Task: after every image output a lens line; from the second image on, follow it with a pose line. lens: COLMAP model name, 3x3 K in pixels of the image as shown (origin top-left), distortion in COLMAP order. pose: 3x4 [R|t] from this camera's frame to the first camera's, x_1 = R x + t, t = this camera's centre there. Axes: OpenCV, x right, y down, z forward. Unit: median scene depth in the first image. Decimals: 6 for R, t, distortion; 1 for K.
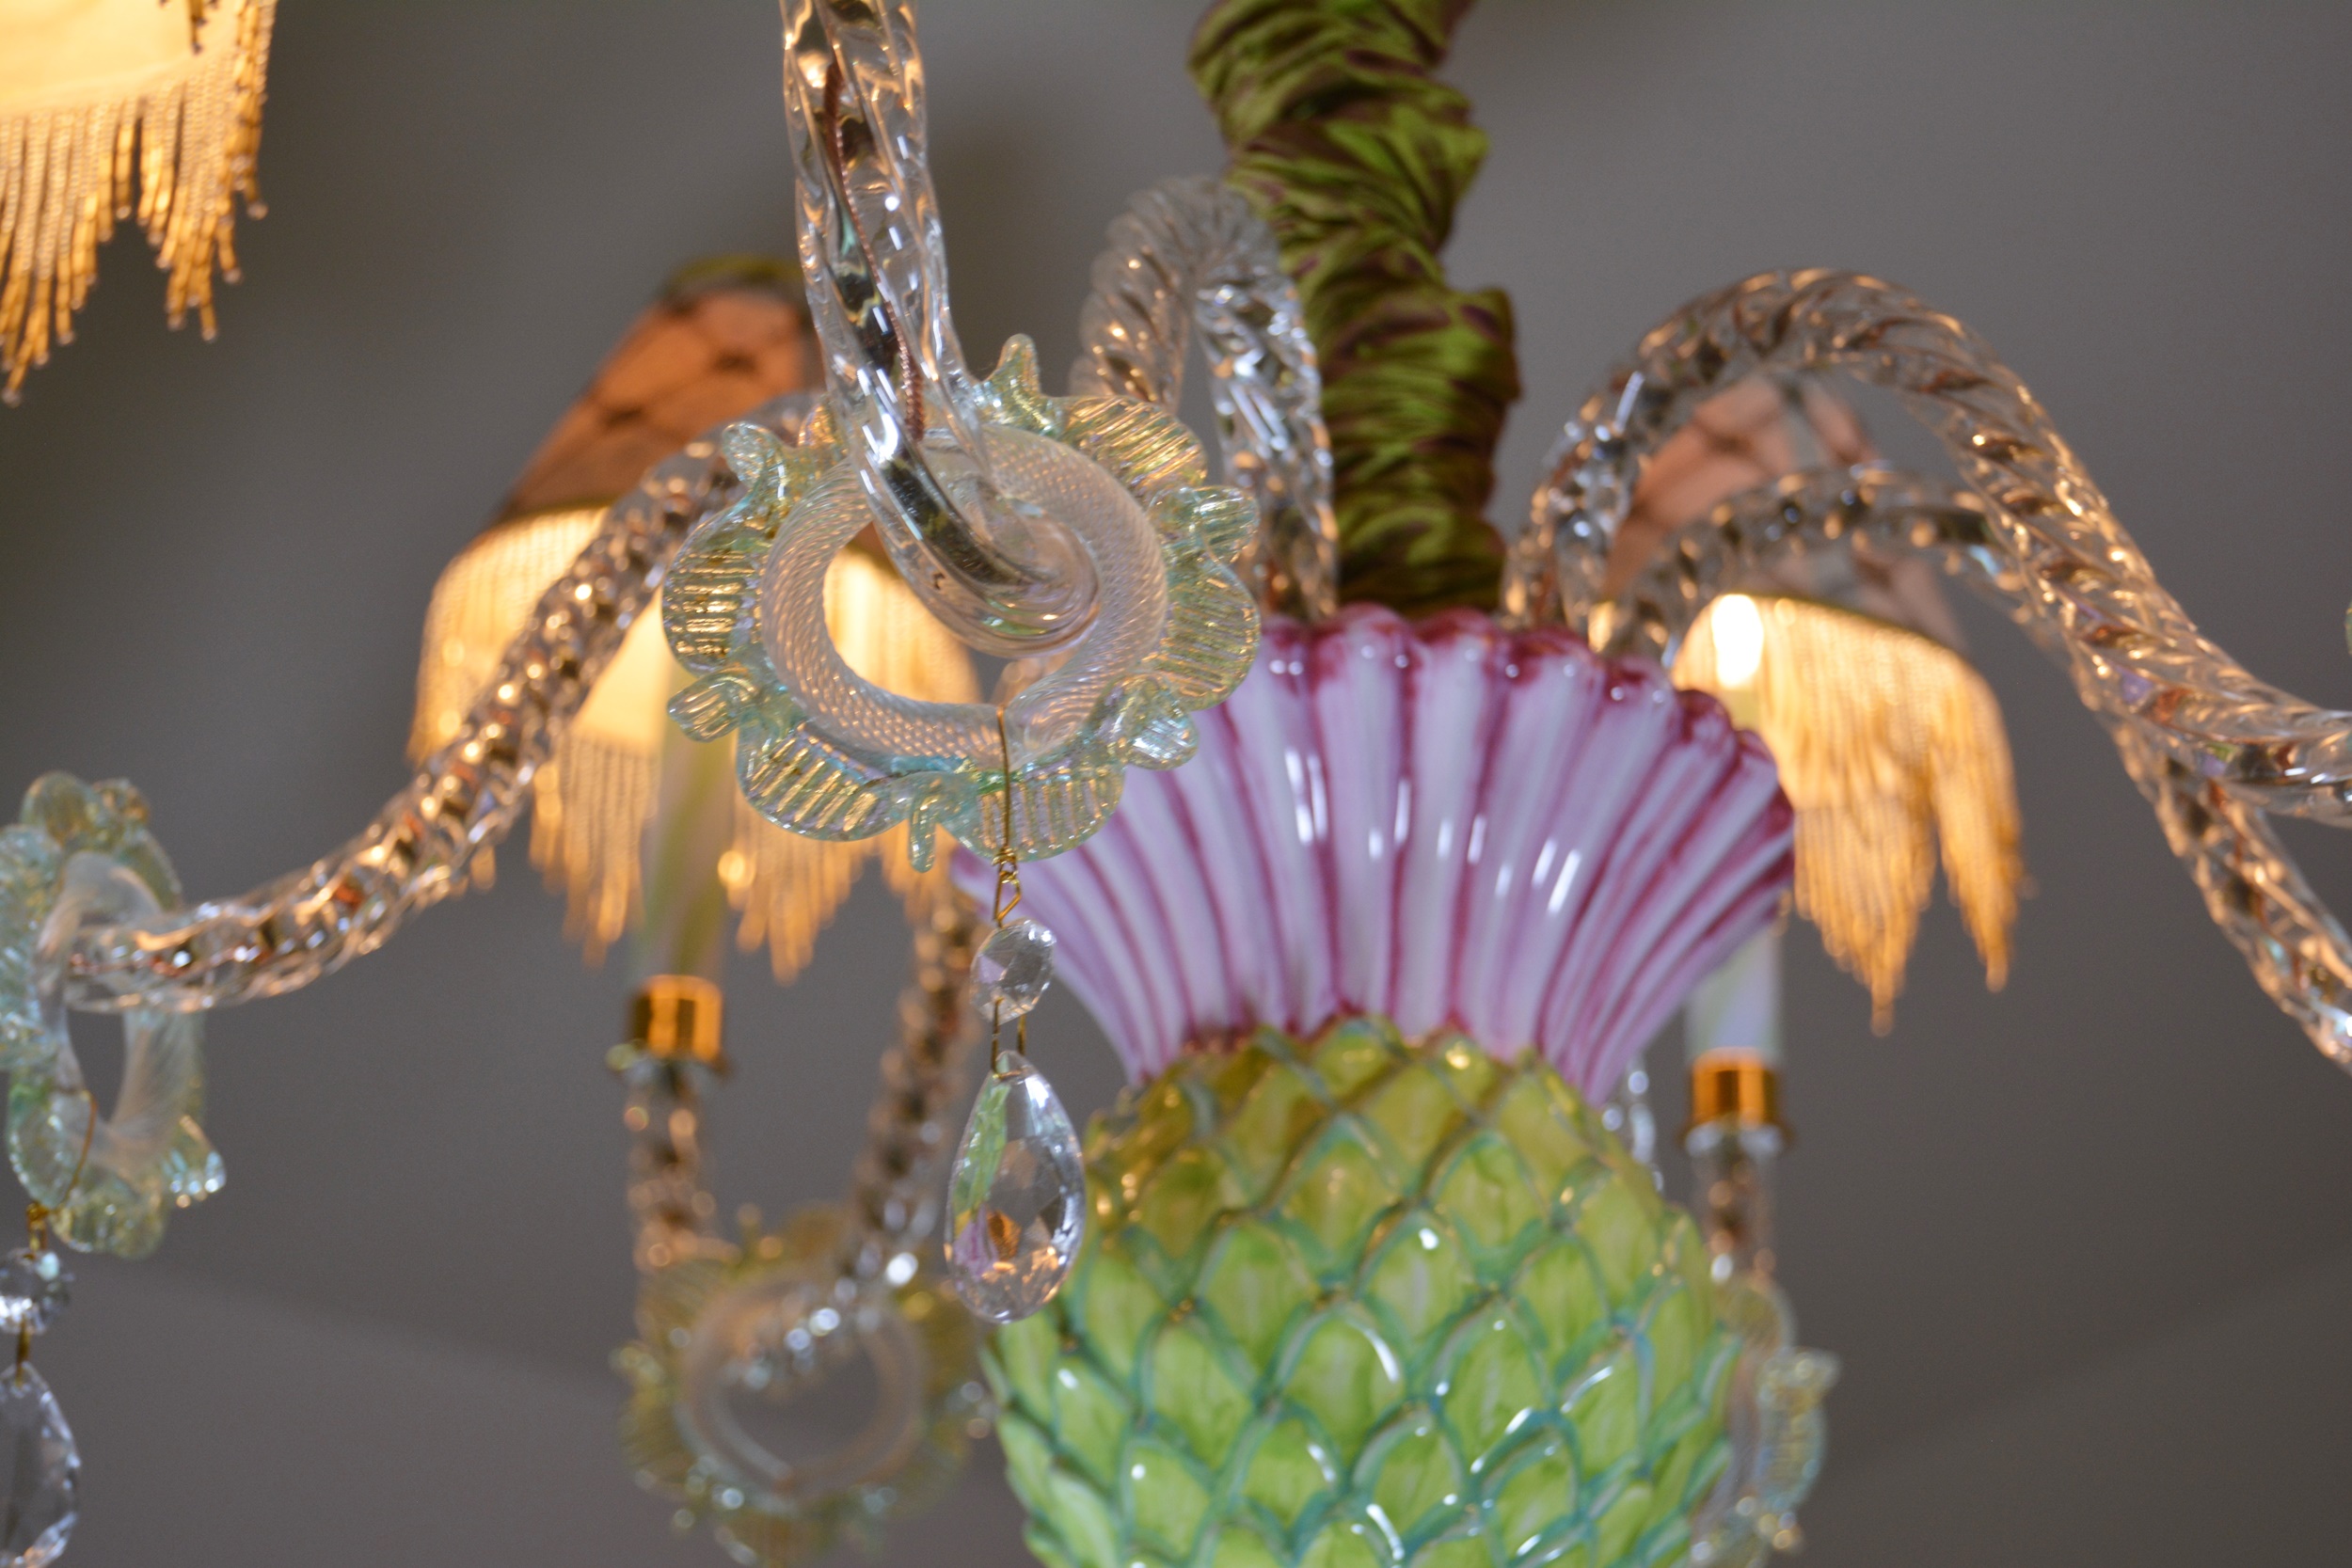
lens RADIAL K [[4458.4, 0, 1175.5], [0, 4458.4, 814.6], [0, 0, 1]] dist [-0.007423, -0.098670]
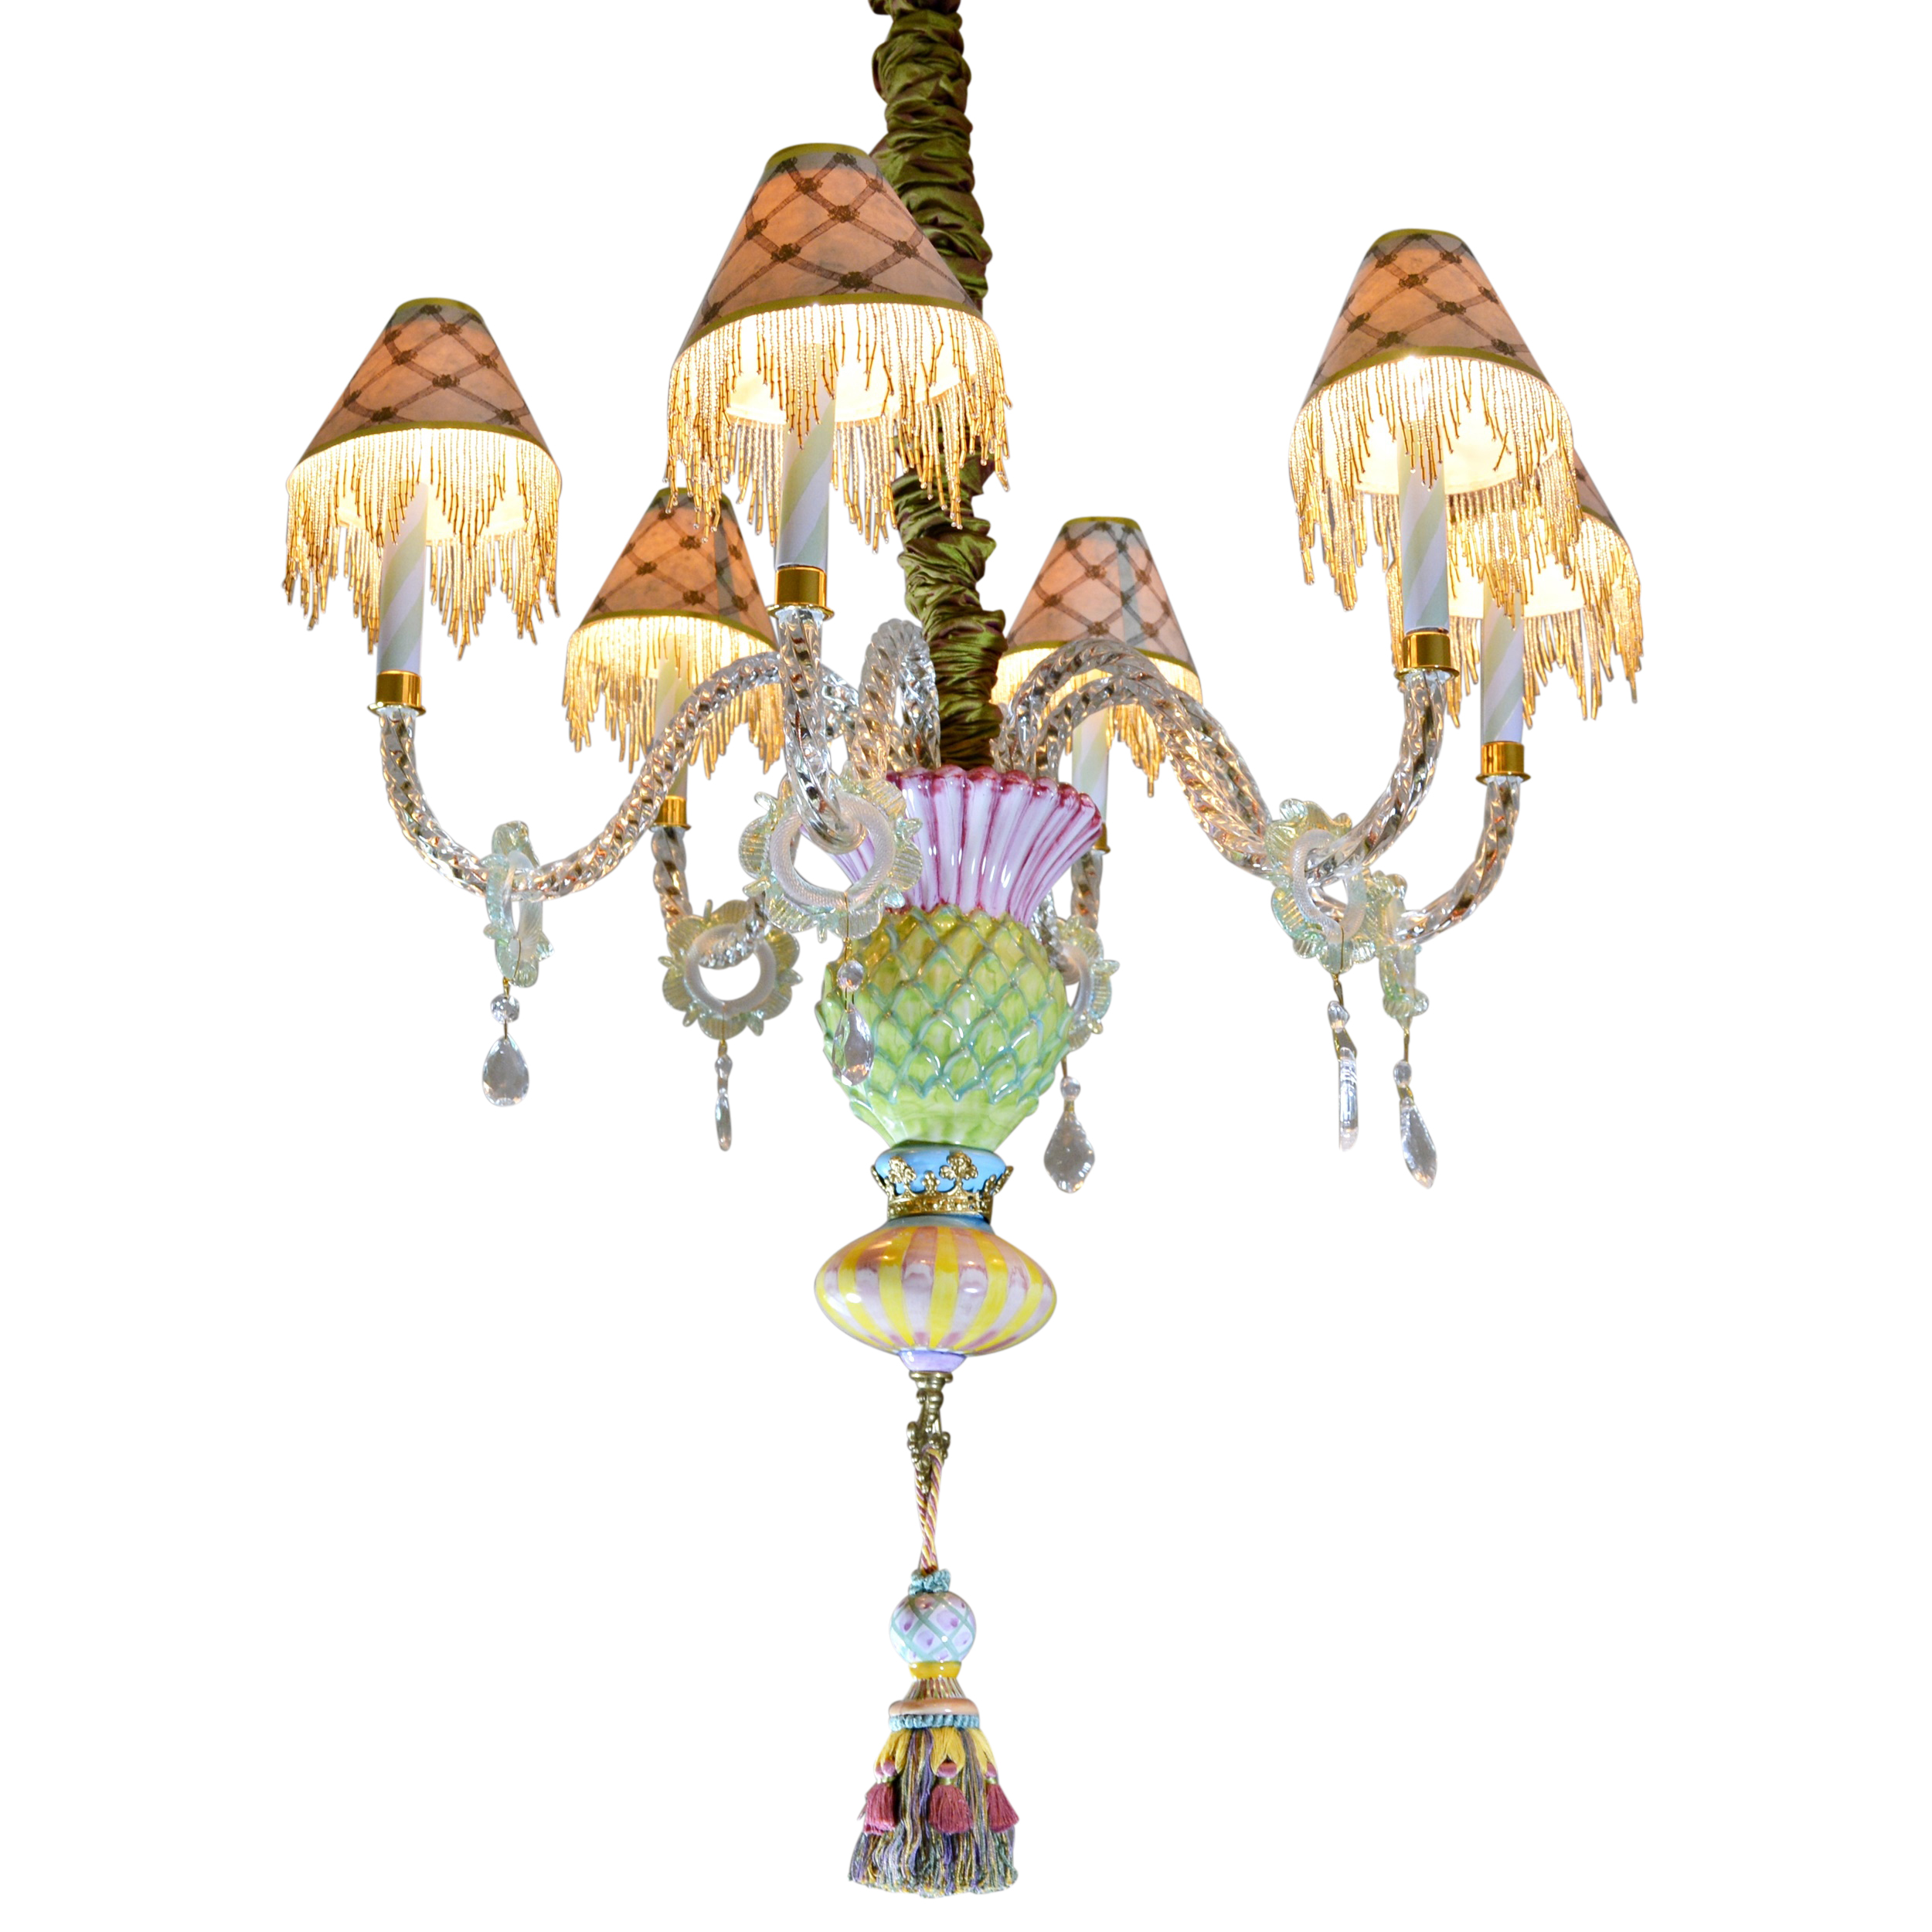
lens RADIAL K [[2839.9, 0, 818.5], [0, 2839.9, 959.6], [0, 0, 1]] dist [-0.083450, -0.028926]
pose [[0.999946, 0.002416, 0.010087, -0.062602], [-0.004895, 0.967299, 0.253591, -0.399012], [-0.009144, -0.253627, 0.967259, -0.823571]]
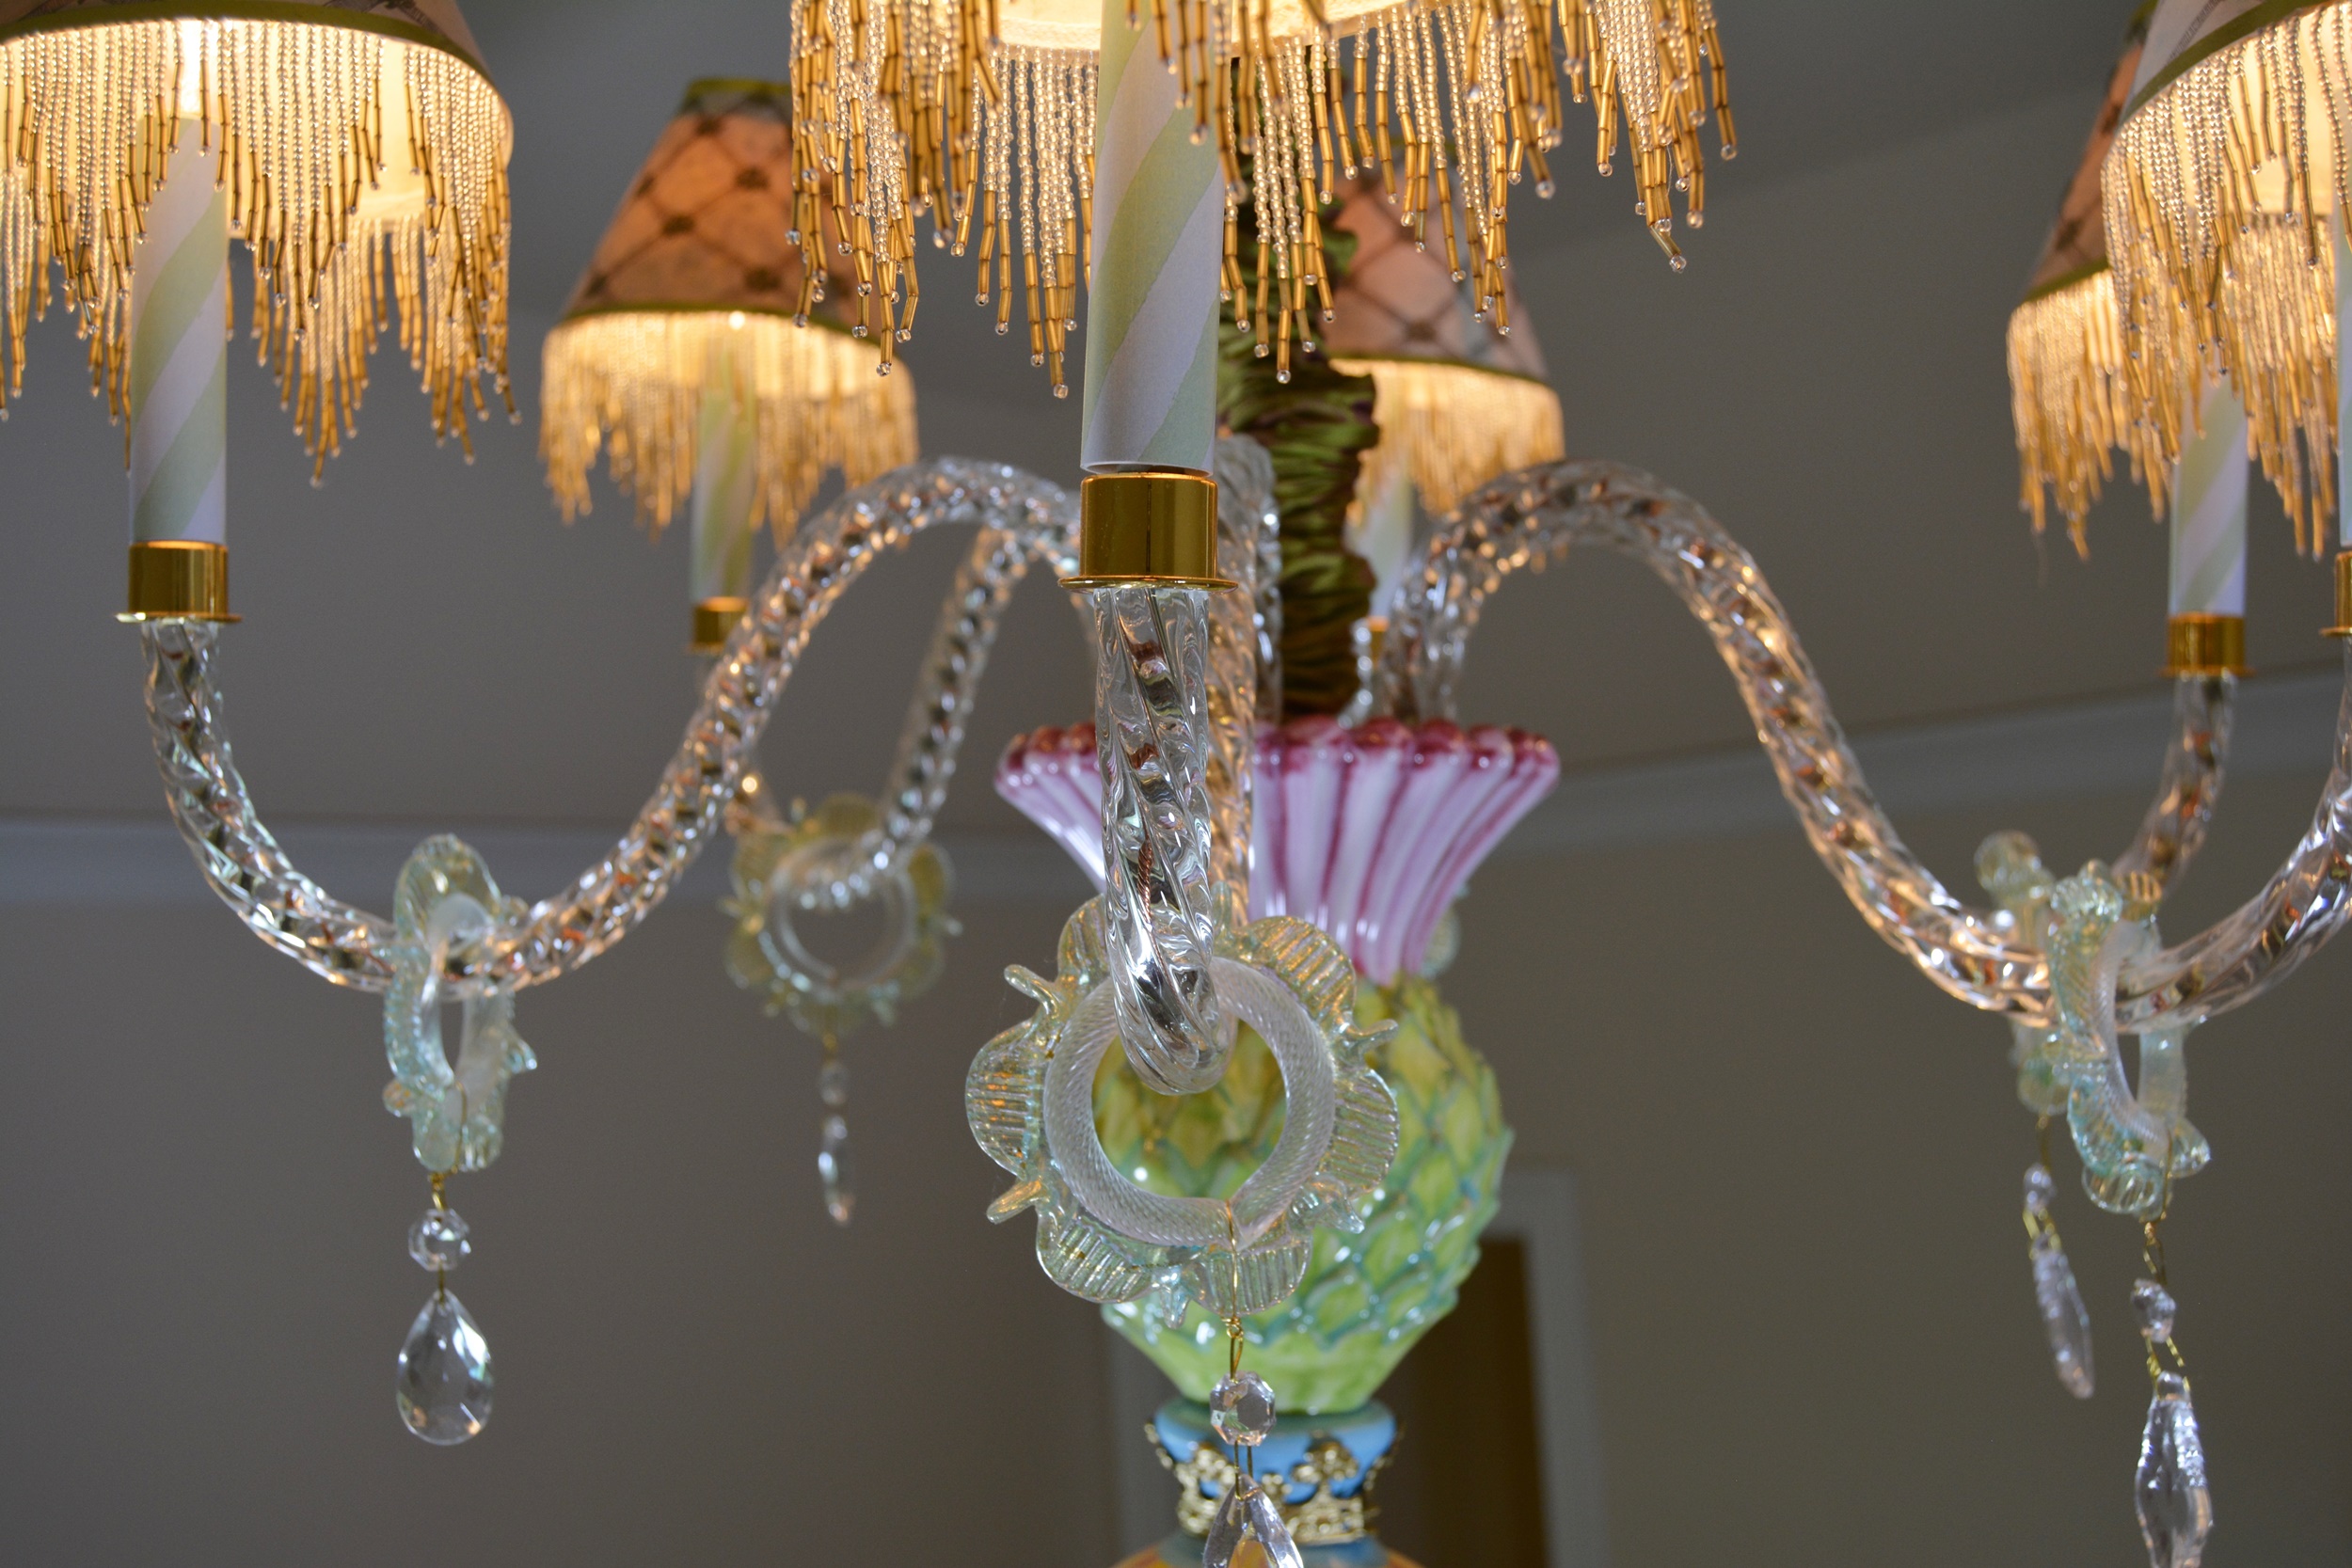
lens RADIAL K [[2405.3, 0, 1176.0], [0, 2405.3, 784.0], [0, 0, 1]] dist [-0.081905, 0.045302]
pose [[0.985861, -0.020565, 0.166300, -0.138958], [-0.049747, 0.911775, 0.407665, -0.354605], [-0.160012, -0.410174, 0.897861, 0.295982]]
